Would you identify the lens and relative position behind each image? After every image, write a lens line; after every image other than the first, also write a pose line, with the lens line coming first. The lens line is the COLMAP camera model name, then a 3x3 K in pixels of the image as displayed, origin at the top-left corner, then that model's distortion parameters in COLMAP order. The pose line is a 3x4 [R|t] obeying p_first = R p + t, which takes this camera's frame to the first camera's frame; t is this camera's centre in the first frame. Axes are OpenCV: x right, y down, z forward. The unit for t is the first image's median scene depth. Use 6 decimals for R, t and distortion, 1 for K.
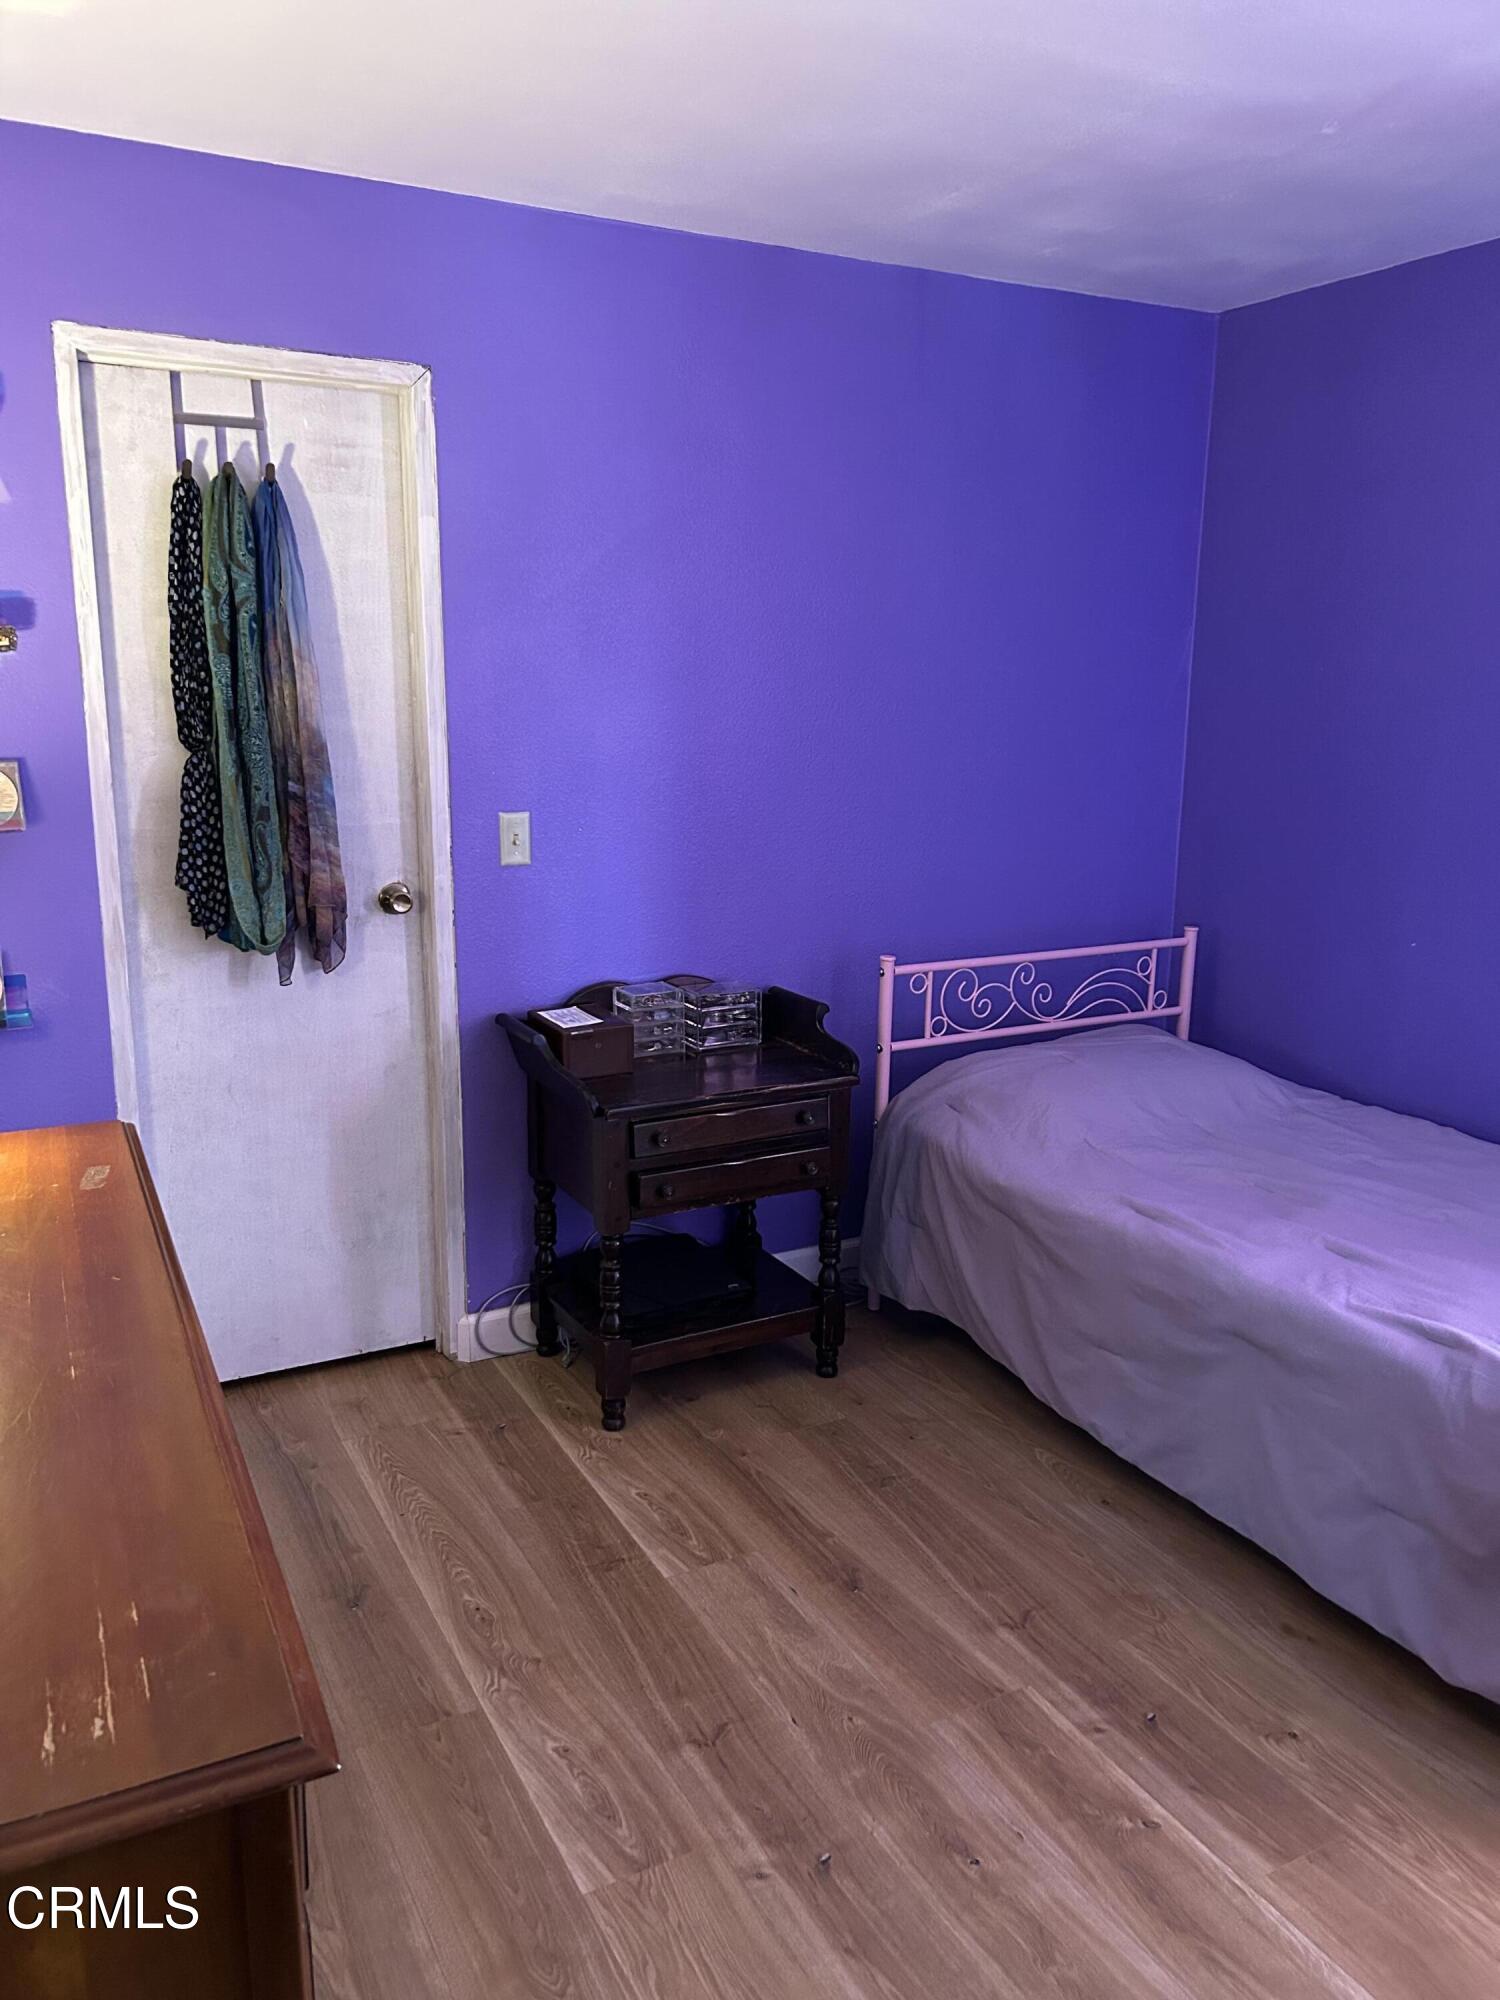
lens RADIAL K [[1497.6, 0, 754.8], [0, 1497.6, 1006.8], [0, 0, 1]] dist [0.001429, -0.003478]
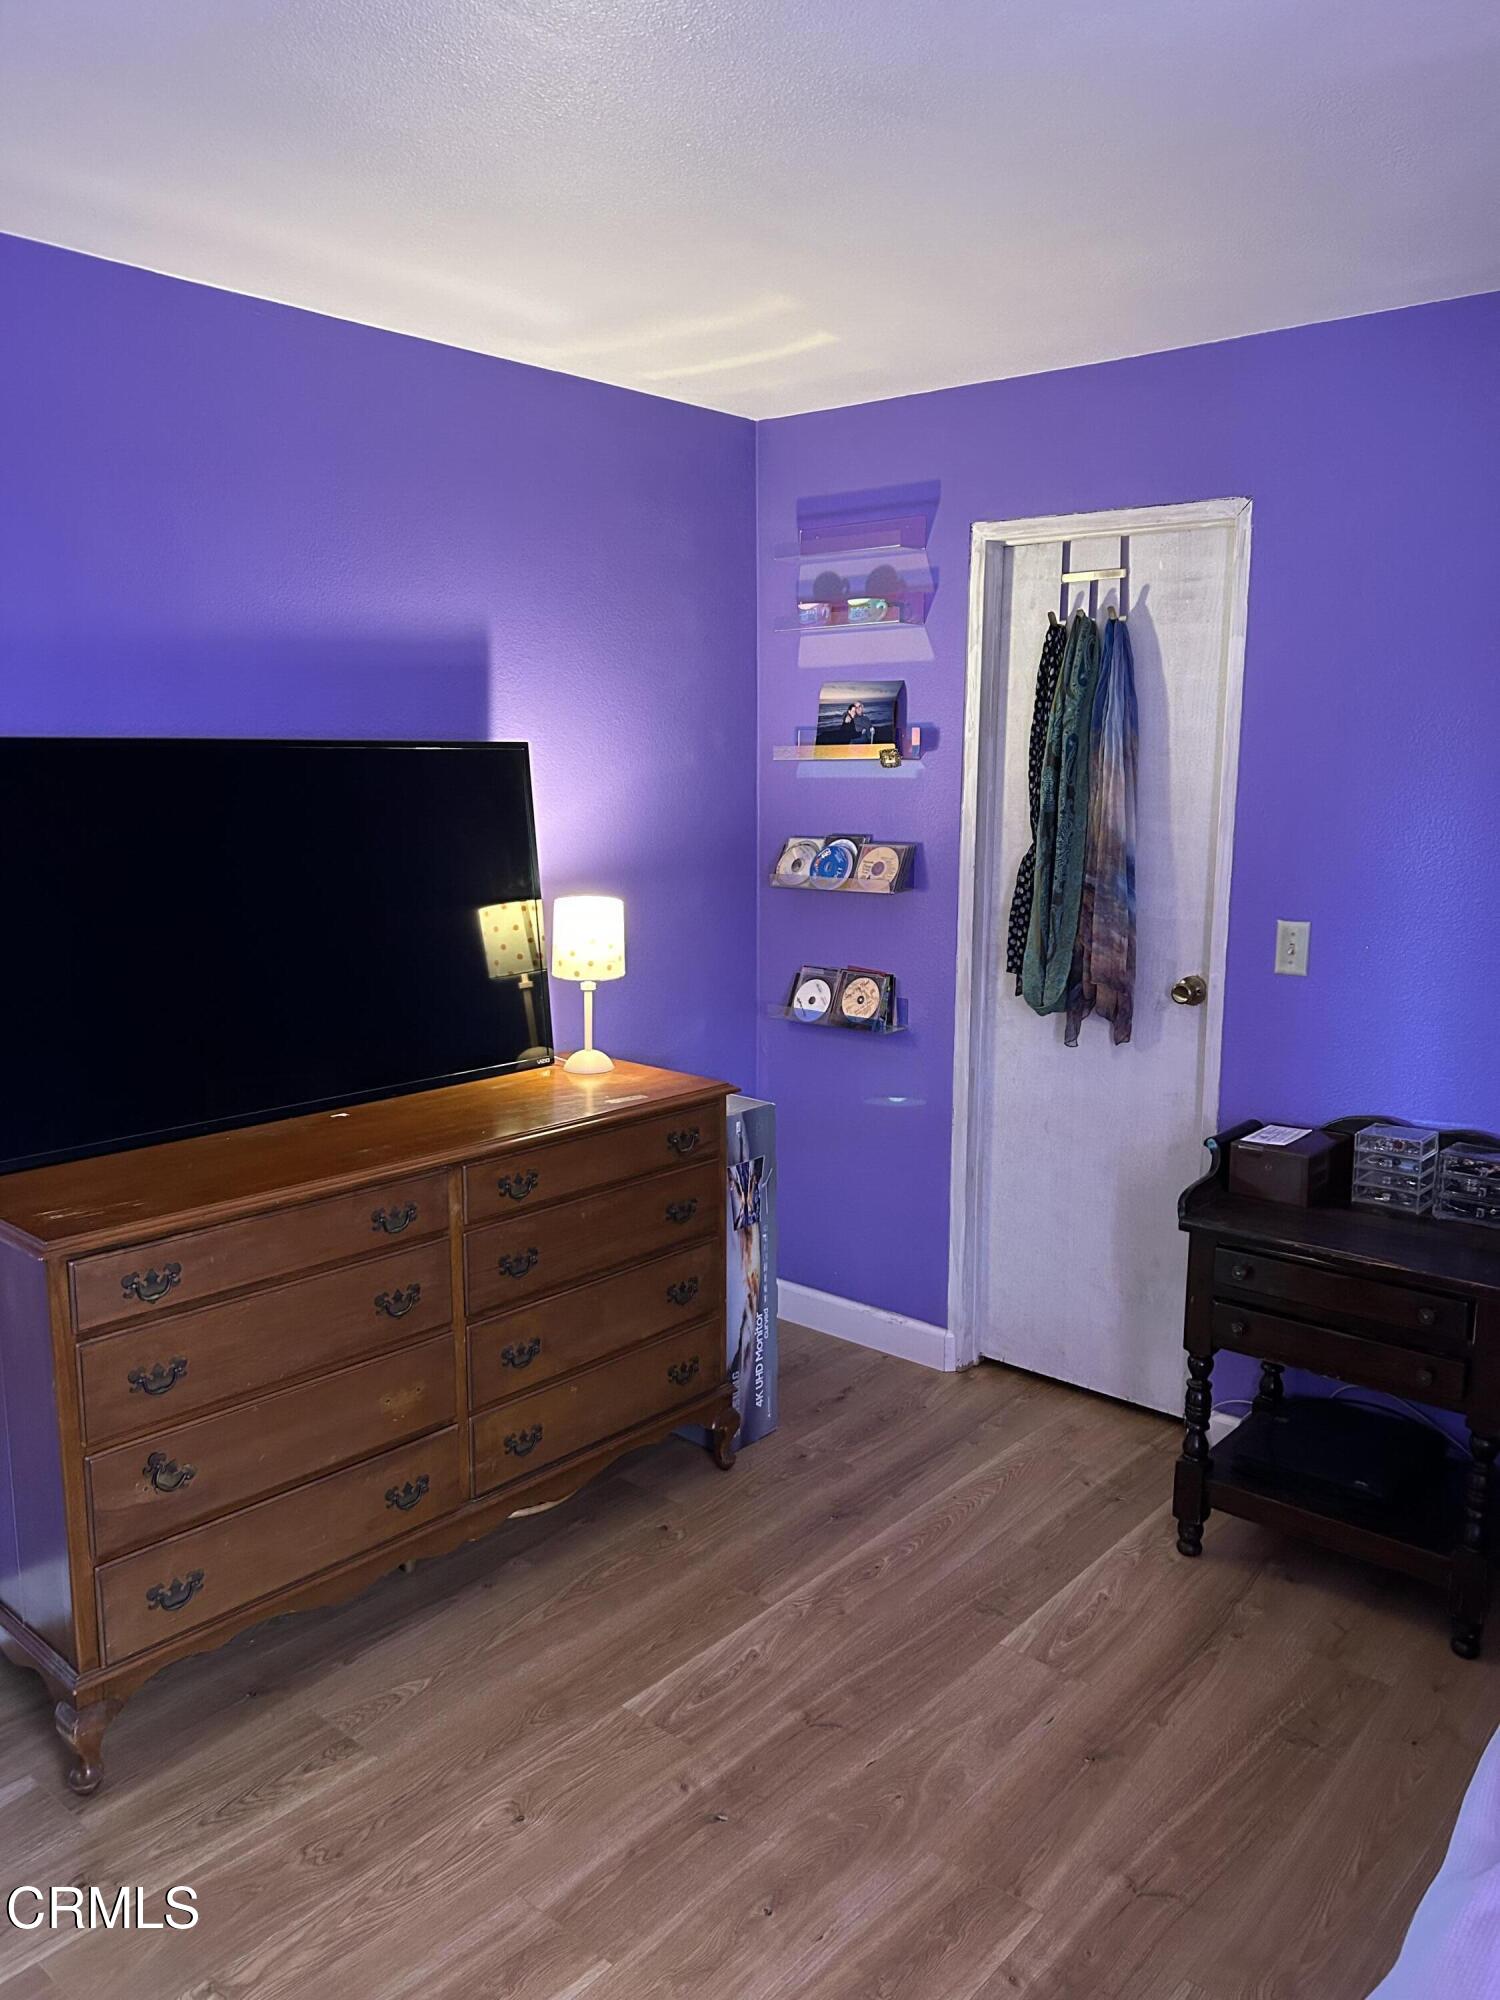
lens RADIAL K [[1518.3, 0, 737.1], [0, 1518.3, 1002.6], [0, 0, 1]] dist [0.065486, -0.061701]
pose [[0.356812, 0.143115, -0.923149, 0.731085], [-0.204210, 0.976245, 0.072416, -0.085941], [0.911583, 0.162678, 0.377562, 0.330236]]
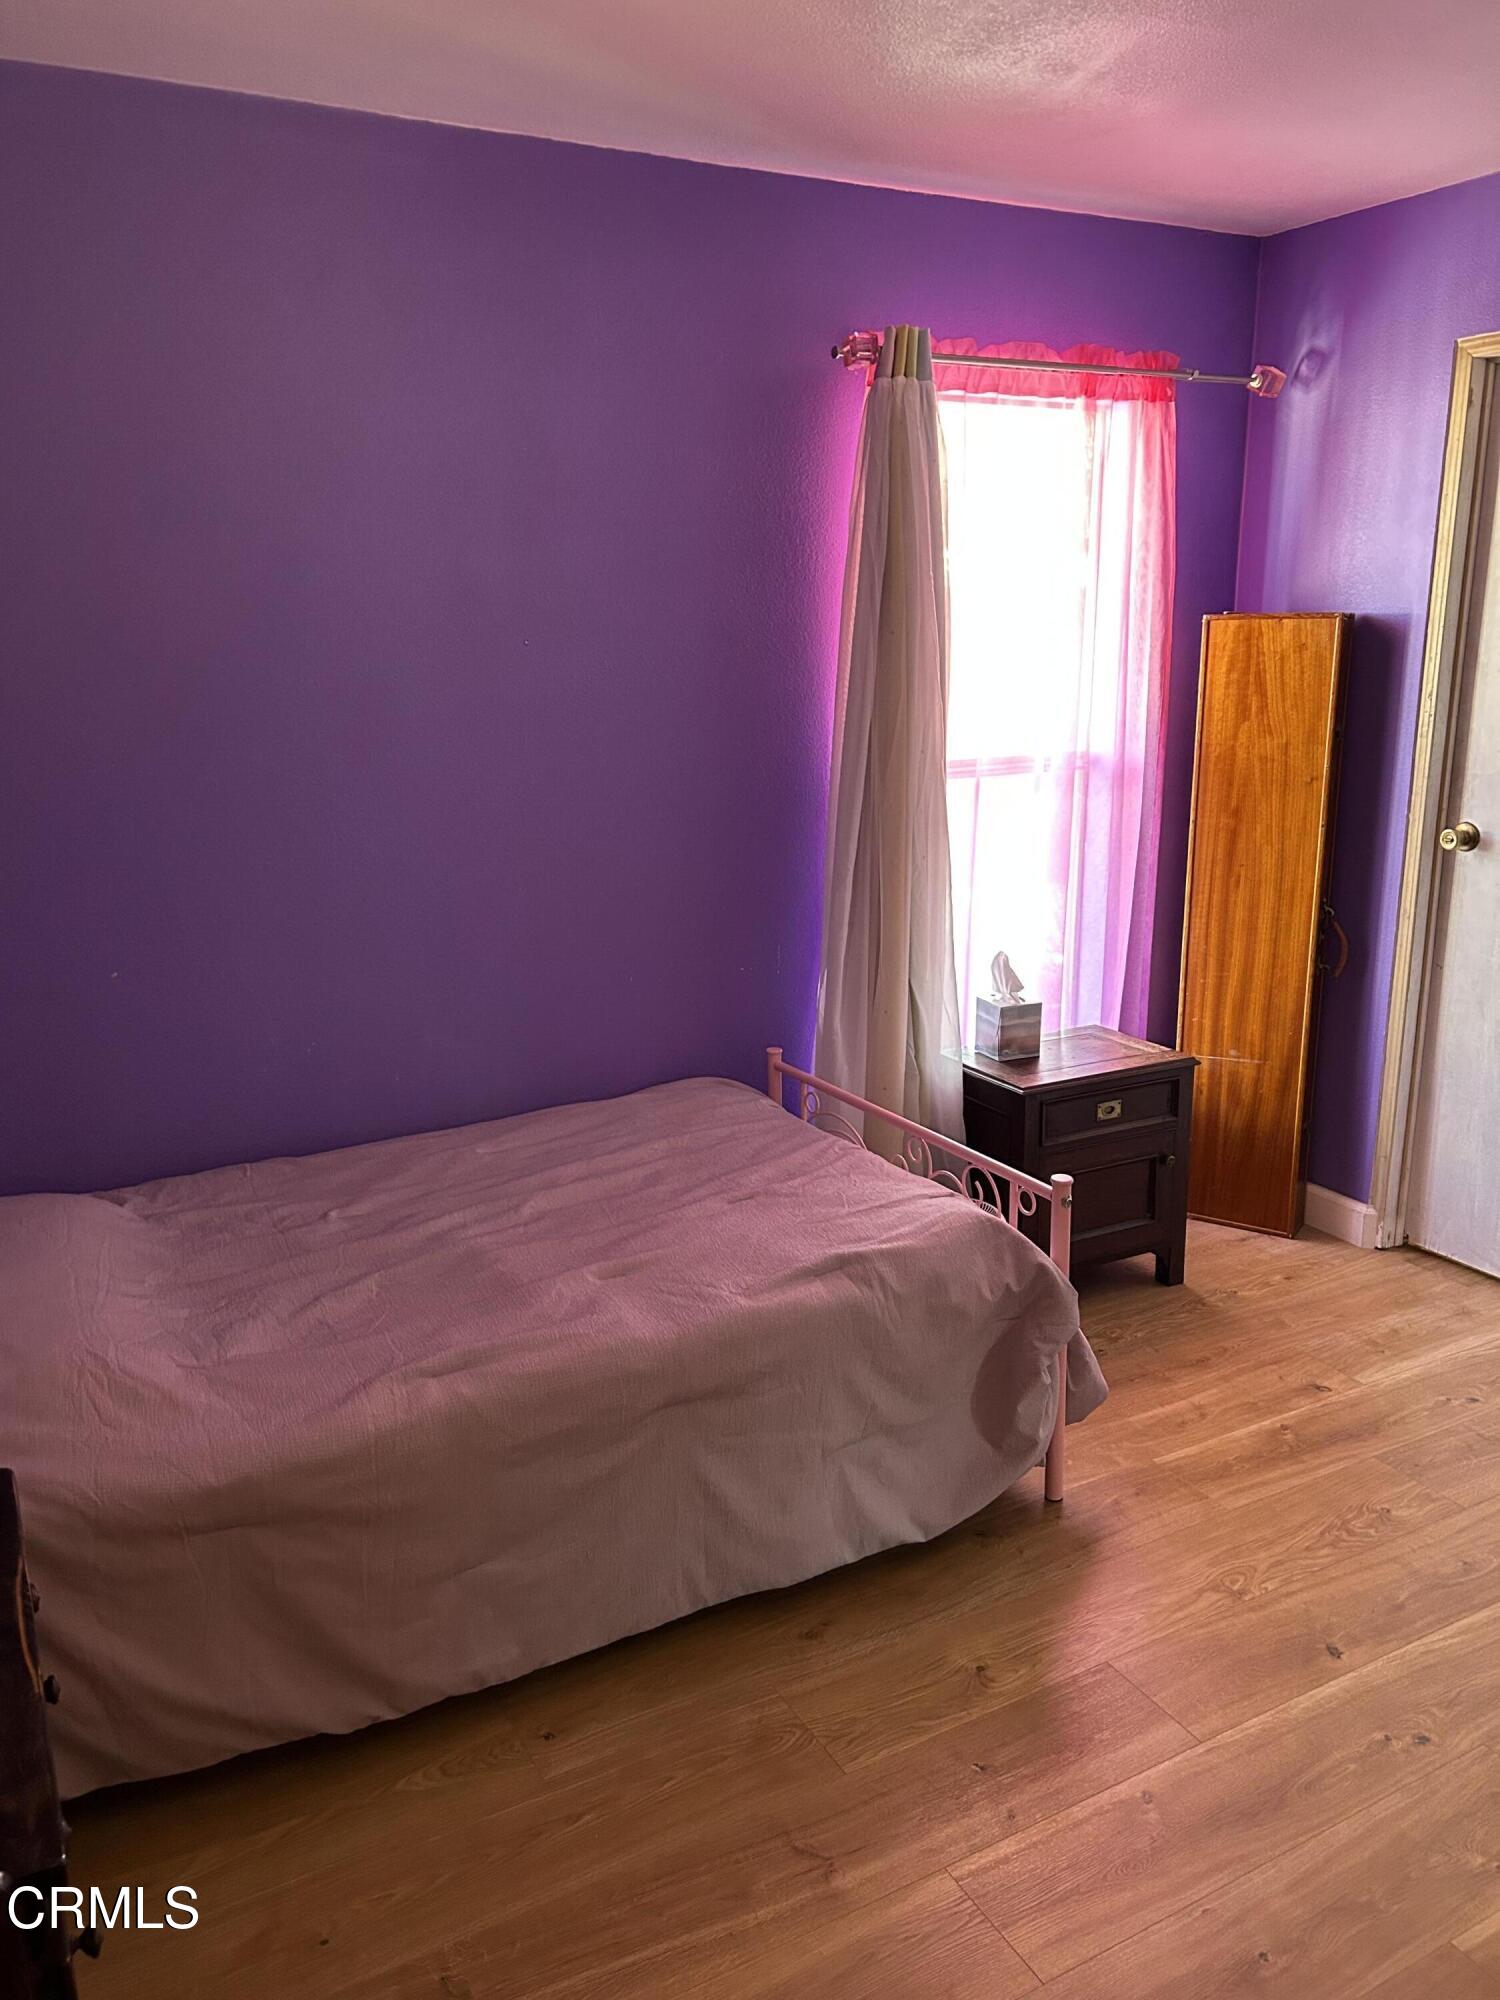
lens RADIAL K [[1473.5, 0, 717.0], [0, 1473.5, 1001.6], [0, 0, 1]] dist [0.039708, -0.061793]
pose [[0.008080, -0.249095, 0.968445, -0.395935], [0.234313, 0.941986, 0.240335, -0.175629], [-0.972128, 0.224977, 0.065978, 0.792571]]
